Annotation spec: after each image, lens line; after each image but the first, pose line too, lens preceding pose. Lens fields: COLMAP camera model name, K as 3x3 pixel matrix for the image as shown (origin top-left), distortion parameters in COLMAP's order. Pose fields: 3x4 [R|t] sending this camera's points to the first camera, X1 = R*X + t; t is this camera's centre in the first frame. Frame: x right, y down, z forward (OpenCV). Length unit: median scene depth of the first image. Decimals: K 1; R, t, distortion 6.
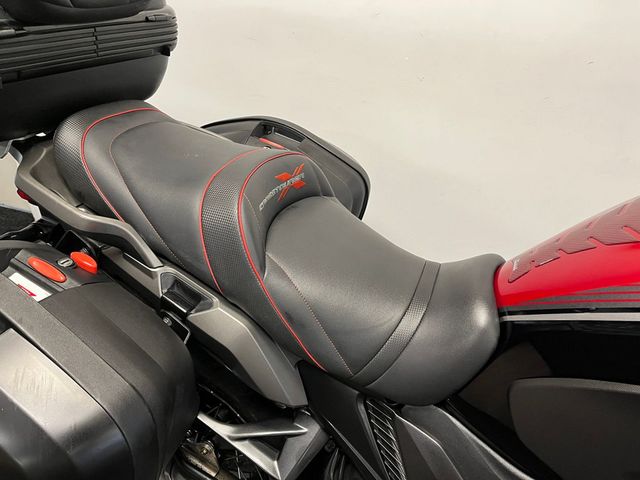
lens RADIAL K [[480.6, 0, 320.0], [0, 480.6, 240.0], [0, 0, 1]] dist [0.083650, -0.114369]
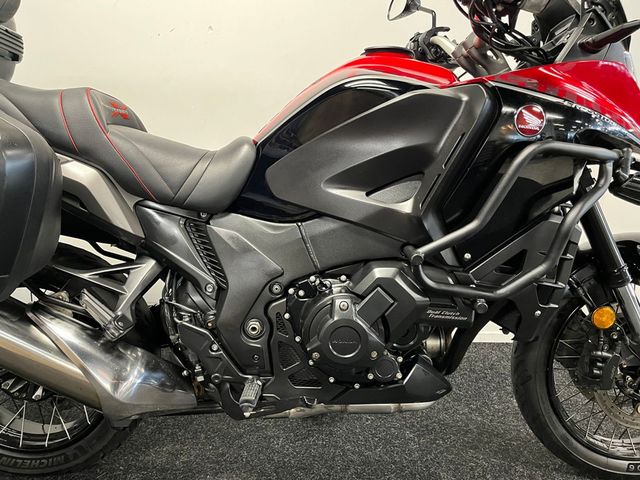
lens RADIAL K [[480.6, 0, 320.0], [0, 480.6, 240.0], [0, 0, 1]] dist [0.083650, -0.114369]
pose [[0.913801, -0.047396, 0.403388, -0.134861], [0.188457, 0.929264, -0.317730, 0.977740], [-0.359795, 0.366363, 0.858094, -0.471513]]
